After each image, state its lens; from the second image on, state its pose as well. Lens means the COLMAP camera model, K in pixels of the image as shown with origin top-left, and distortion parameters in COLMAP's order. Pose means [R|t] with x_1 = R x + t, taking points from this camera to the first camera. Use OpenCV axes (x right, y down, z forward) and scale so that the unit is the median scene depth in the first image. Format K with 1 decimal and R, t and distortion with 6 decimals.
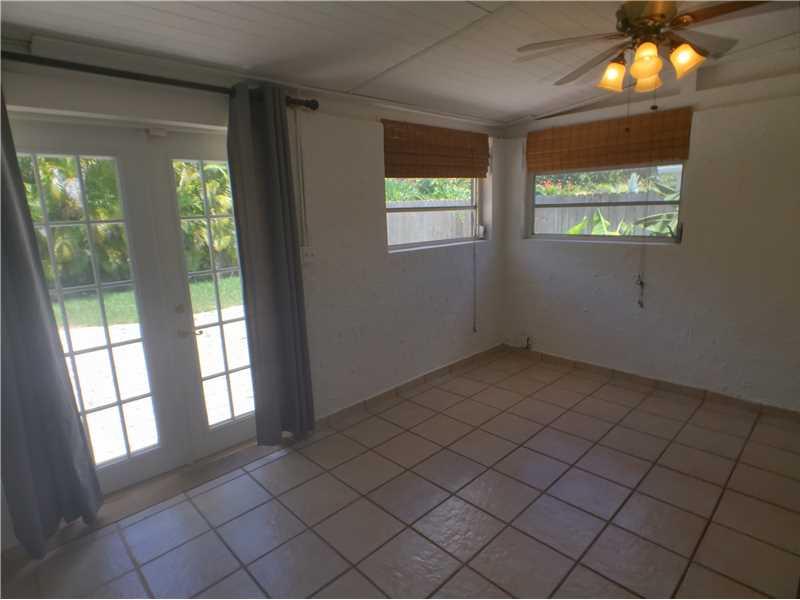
lens RADIAL K [[443.1, 0, 403.1], [0, 443.1, 304.5], [0, 0, 1]] dist [-0.018091, 0.000760]
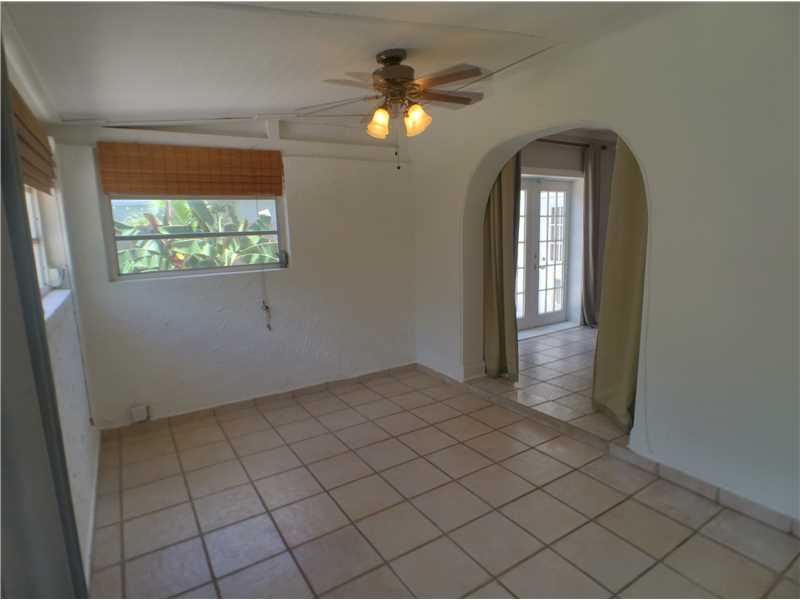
lens RADIAL K [[443.1, 0, 402.3], [0, 443.1, 300.9], [0, 0, 1]] dist [-0.018091, 0.000760]
pose [[0.212820, -0.139439, 0.967091, -0.414991], [0.231247, 0.968834, 0.088801, -0.083021], [-0.949333, 0.204738, 0.238432, 0.434304]]
